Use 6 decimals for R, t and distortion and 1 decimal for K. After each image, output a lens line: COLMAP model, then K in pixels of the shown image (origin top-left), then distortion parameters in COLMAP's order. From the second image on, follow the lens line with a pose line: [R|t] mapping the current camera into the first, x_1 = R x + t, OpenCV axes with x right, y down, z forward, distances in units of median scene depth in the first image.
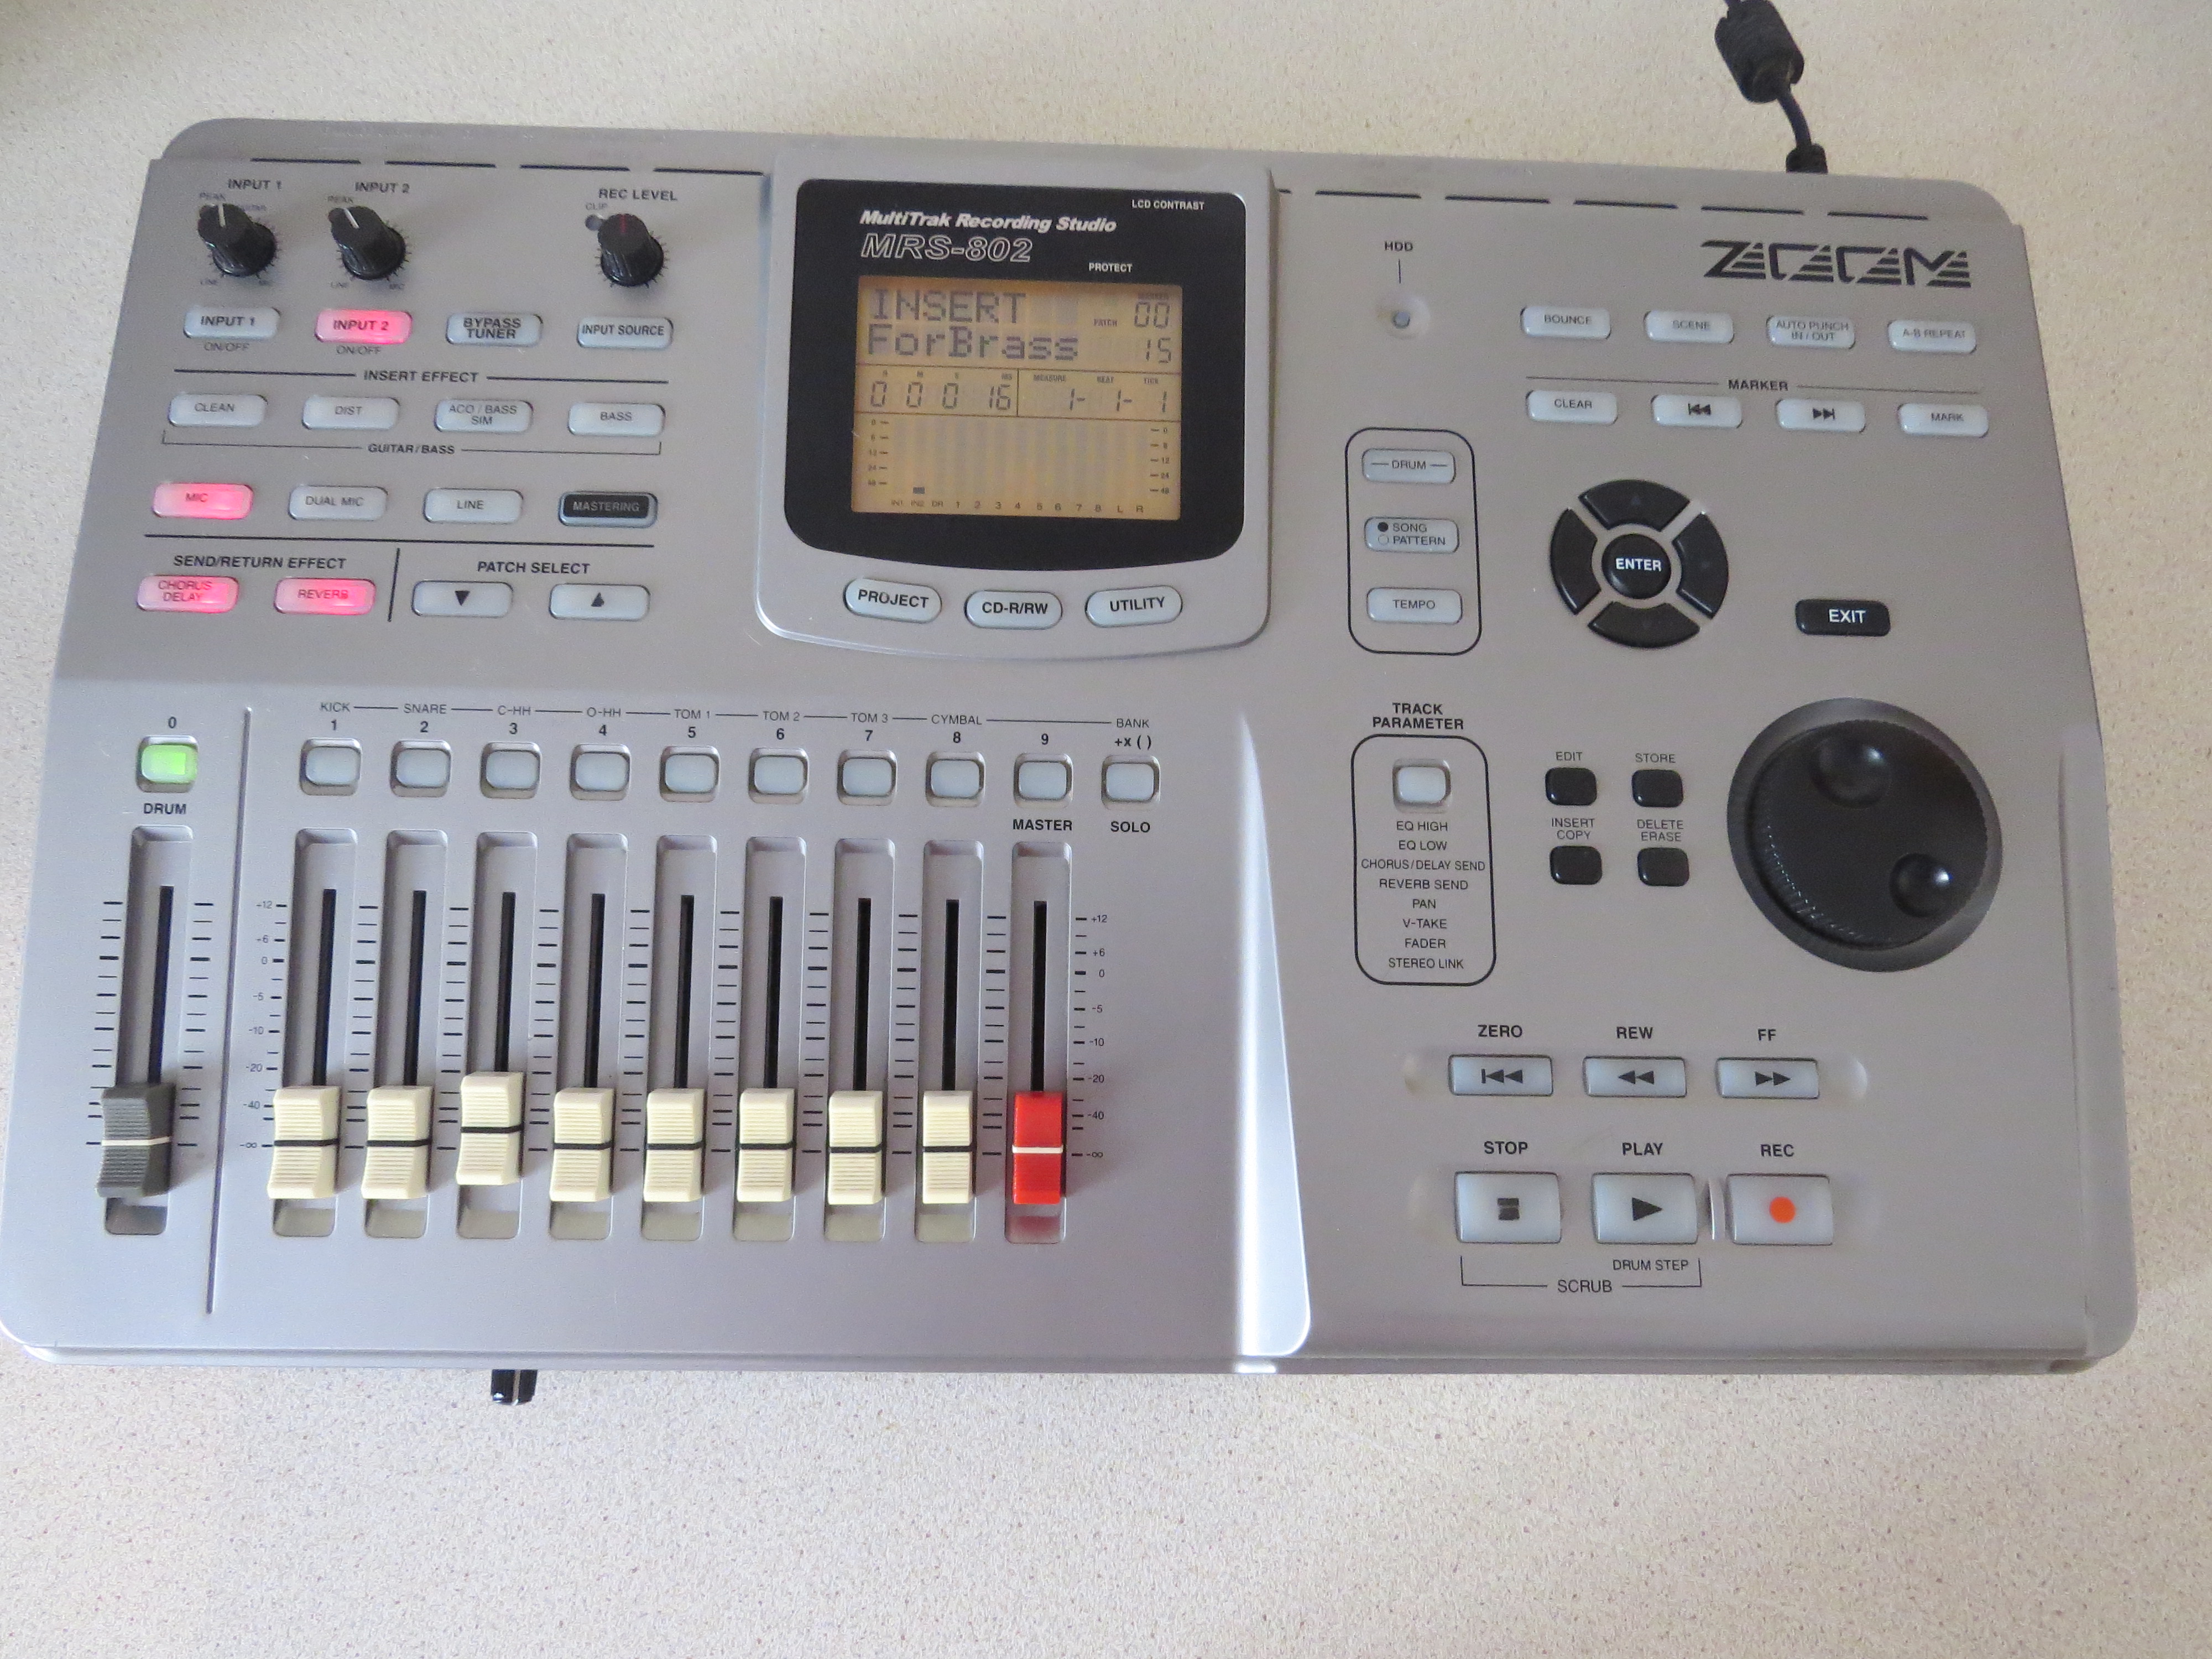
lens RADIAL K [[1563.9, 0, 1106.0], [0, 1563.9, 829.5], [0, 0, 1]] dist [-0.016874, -0.003412]
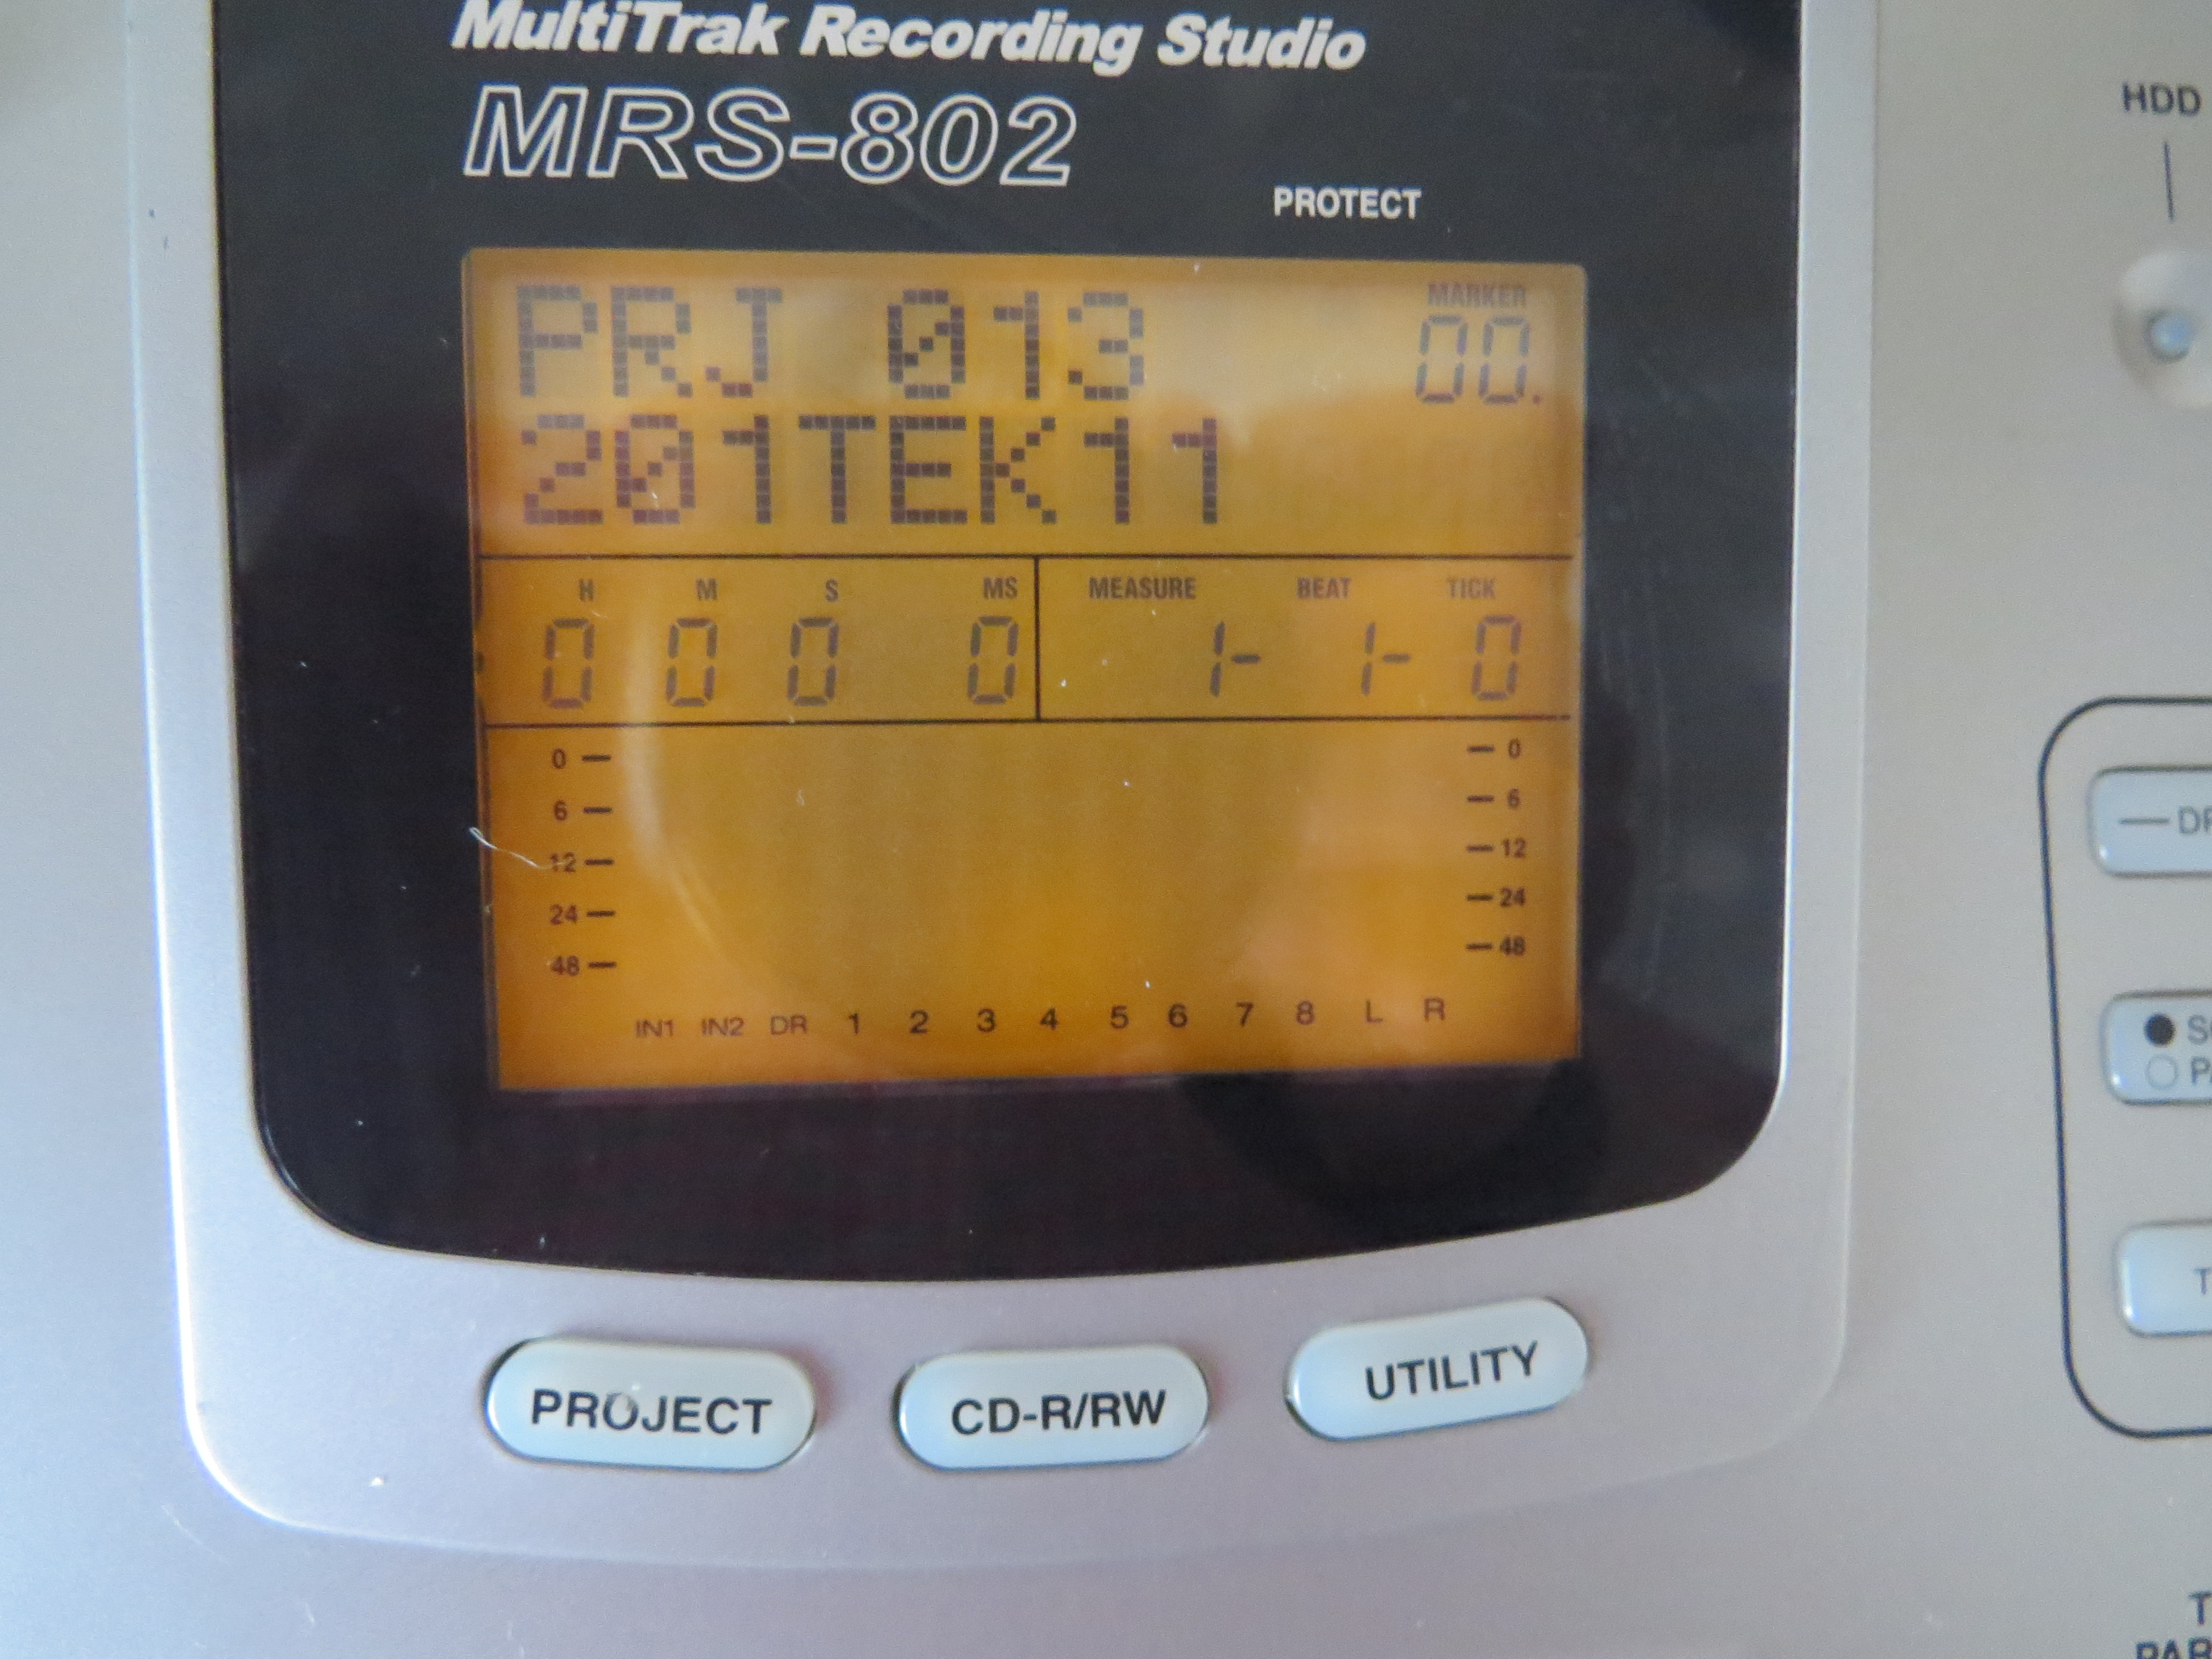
lens RADIAL K [[1563.9, 0, 1106.0], [0, 1563.9, 829.5], [0, 0, 1]] dist [-0.016874, -0.003412]
pose [[0.998751, -0.026203, 0.042542, -0.057305], [0.018637, 0.985373, 0.169387, -0.295779], [-0.046358, -0.168382, 0.984631, 0.698596]]
